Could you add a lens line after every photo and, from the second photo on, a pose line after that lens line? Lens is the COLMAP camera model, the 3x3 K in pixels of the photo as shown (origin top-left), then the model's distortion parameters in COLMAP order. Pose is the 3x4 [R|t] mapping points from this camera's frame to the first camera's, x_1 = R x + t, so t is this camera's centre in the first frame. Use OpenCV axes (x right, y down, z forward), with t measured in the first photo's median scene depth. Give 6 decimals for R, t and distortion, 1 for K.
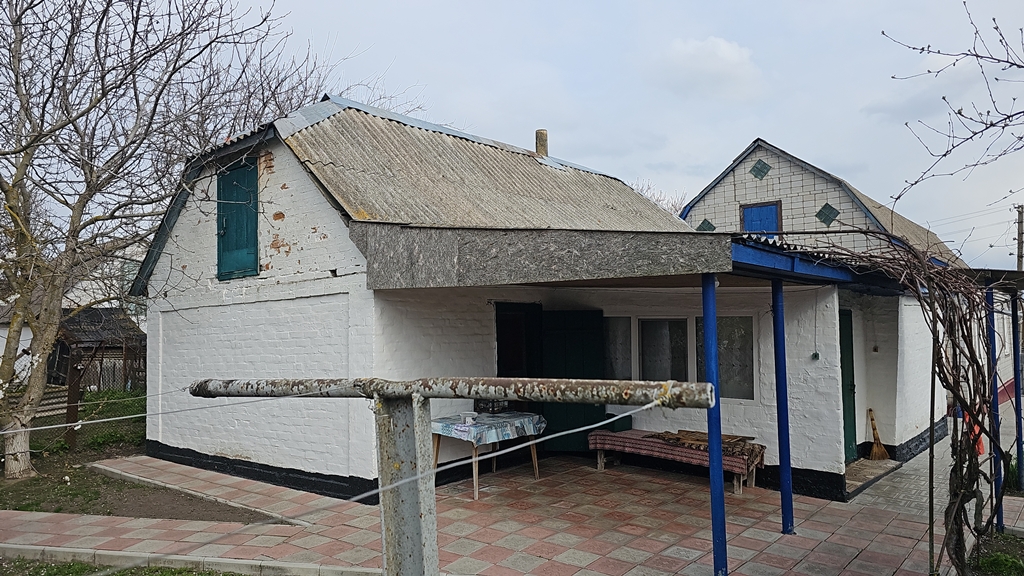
lens RADIAL K [[698.6, 0, 509.2], [0, 698.6, 284.0], [0, 0, 1]] dist [0.057220, -0.041015]
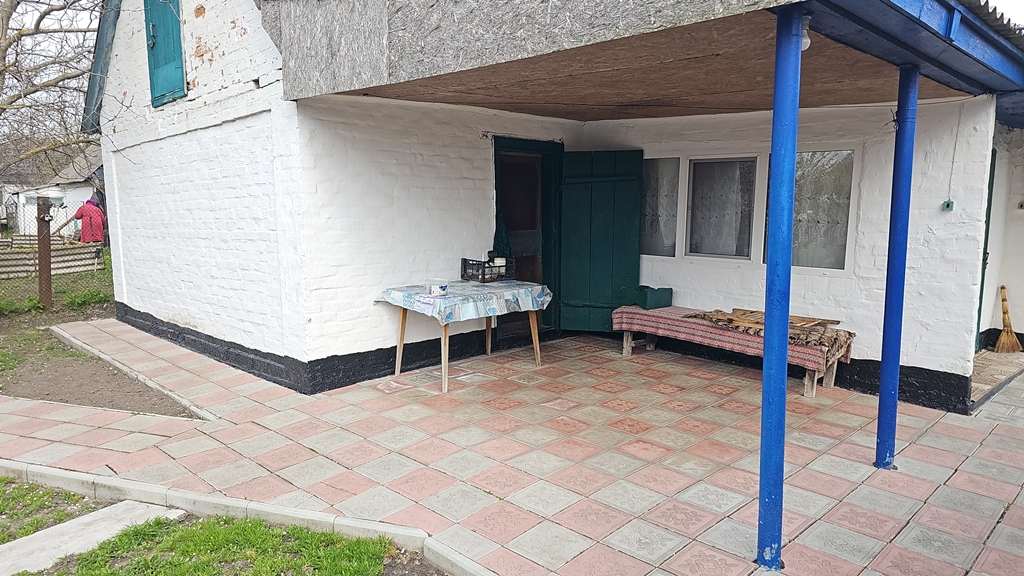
lens RADIAL K [[698.6, 0, 508.7], [0, 698.6, 293.6], [0, 0, 1]] dist [0.057220, -0.041015]
pose [[0.994892, 0.024665, -0.097888, 0.088105], [-0.005223, 0.980970, 0.194088, 0.056174], [0.100812, -0.192585, 0.976088, 0.287988]]
